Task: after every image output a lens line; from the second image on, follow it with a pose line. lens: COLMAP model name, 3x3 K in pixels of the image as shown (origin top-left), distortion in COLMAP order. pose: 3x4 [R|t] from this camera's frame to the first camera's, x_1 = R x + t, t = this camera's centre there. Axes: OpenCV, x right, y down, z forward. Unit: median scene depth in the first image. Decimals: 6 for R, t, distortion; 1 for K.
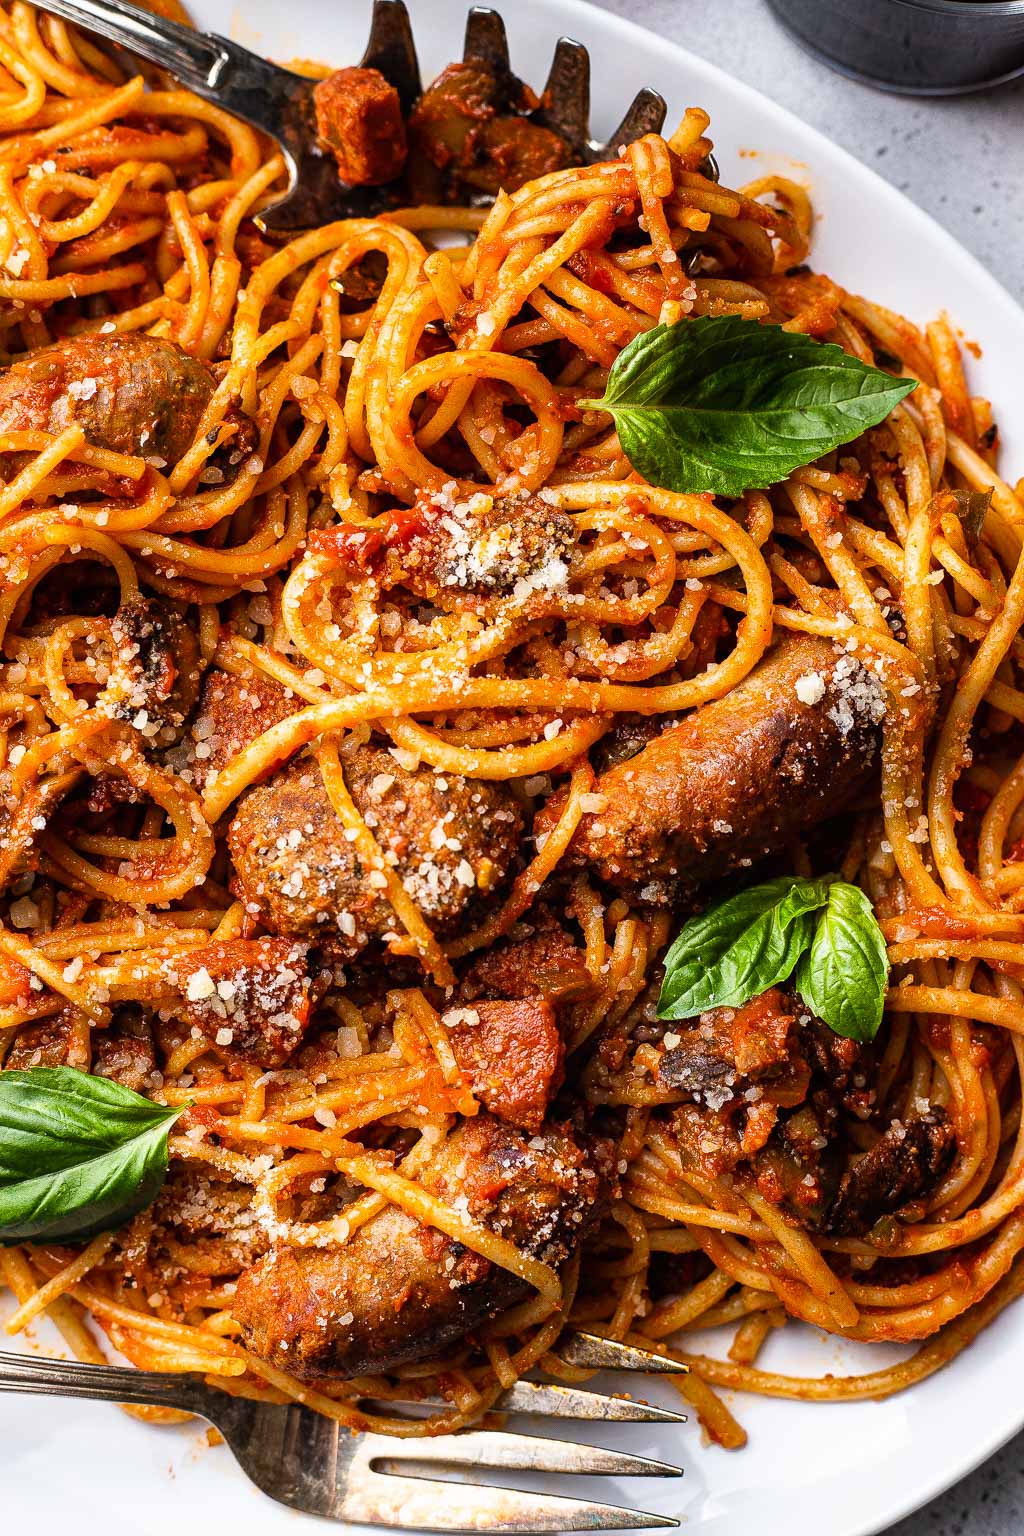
lens RADIAL K [[2495.1, 0, 512.0], [0, 2495.1, 768.0], [0, 0, 1]] dist [-0.123066, -0.083839]
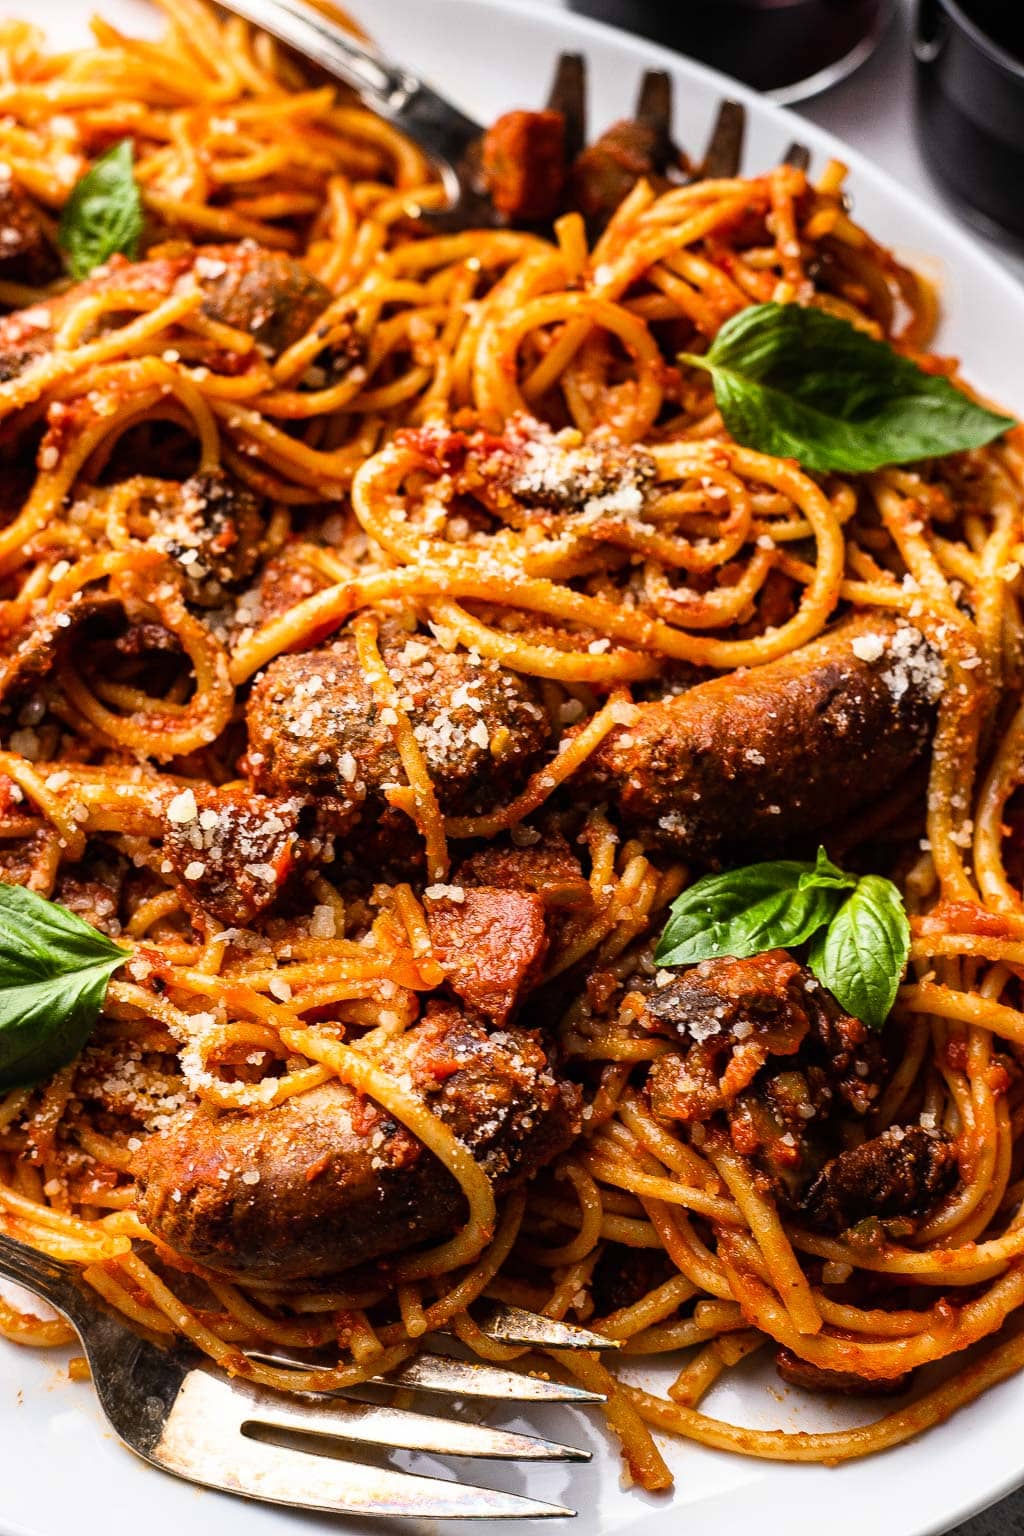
lens RADIAL K [[2495.1, 0, 512.0], [0, 2495.1, 768.0], [0, 0, 1]] dist [-0.123066, -0.083839]
pose [[0.980966, 0.170401, -0.093105, 0.081390], [-0.192432, 0.917254, -0.348733, 0.371044], [0.025976, 0.360011, 0.932586, 0.111006]]
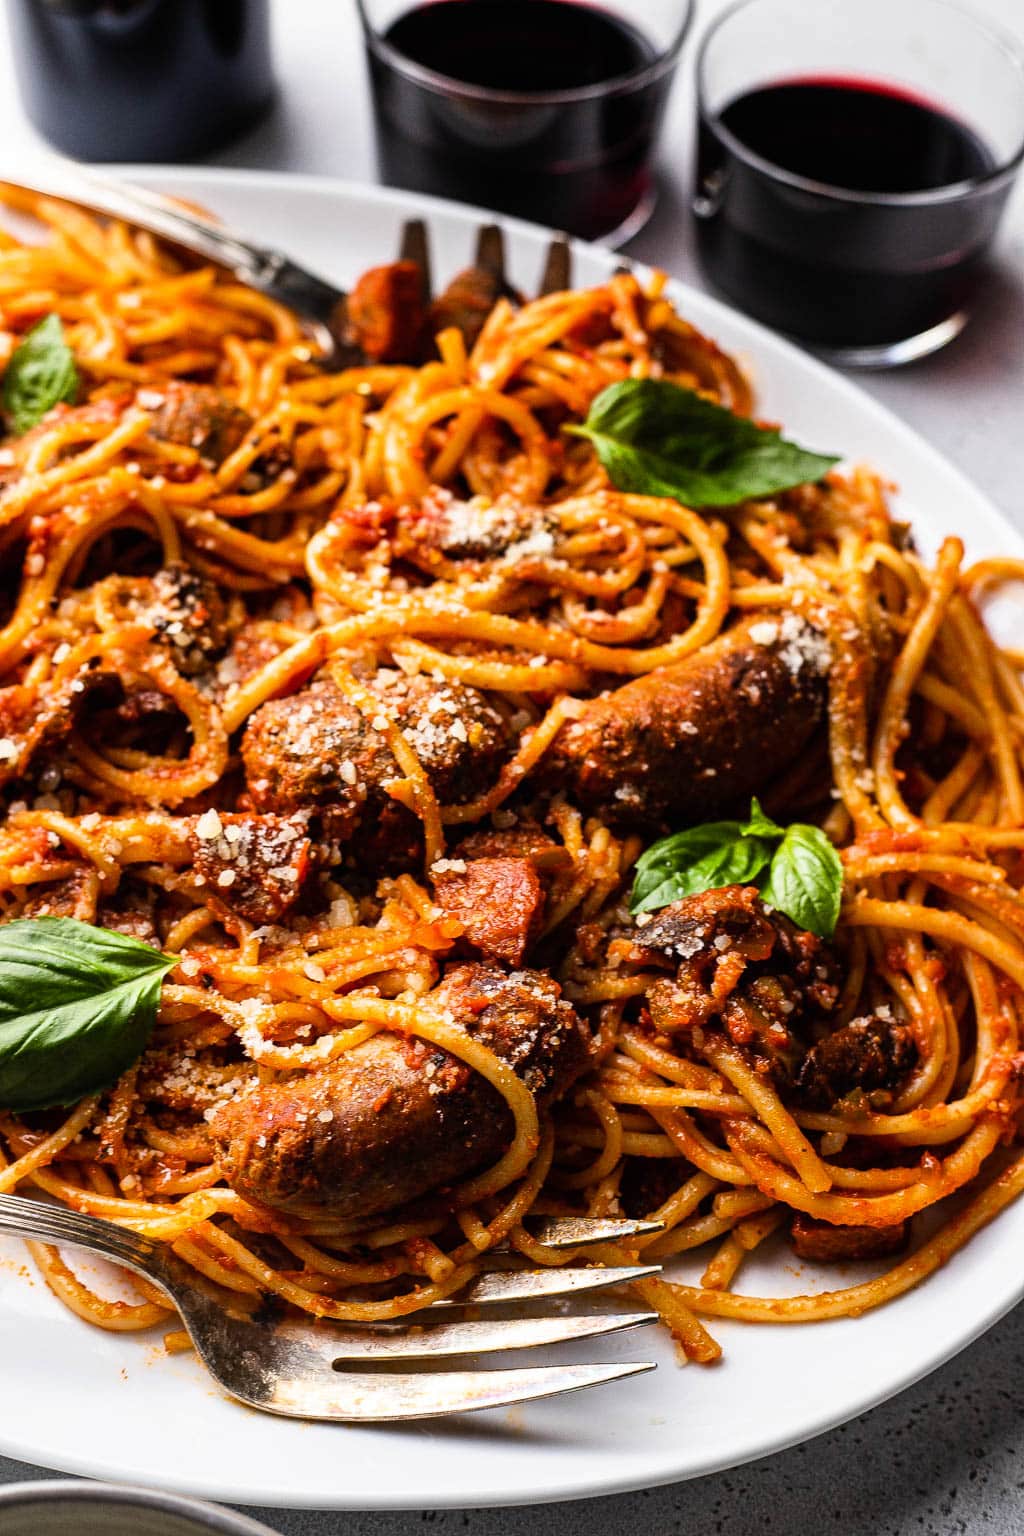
lens RADIAL K [[2451.9, 0, 512.0], [0, 2451.9, 768.0], [0, 0, 1]] dist [-0.092459, -0.160595]
pose [[0.999179, 0.035610, 0.019346, -0.014974], [-0.020958, 0.862629, -0.505403, 0.585986], [-0.034685, 0.504582, 0.862667, 0.064671]]
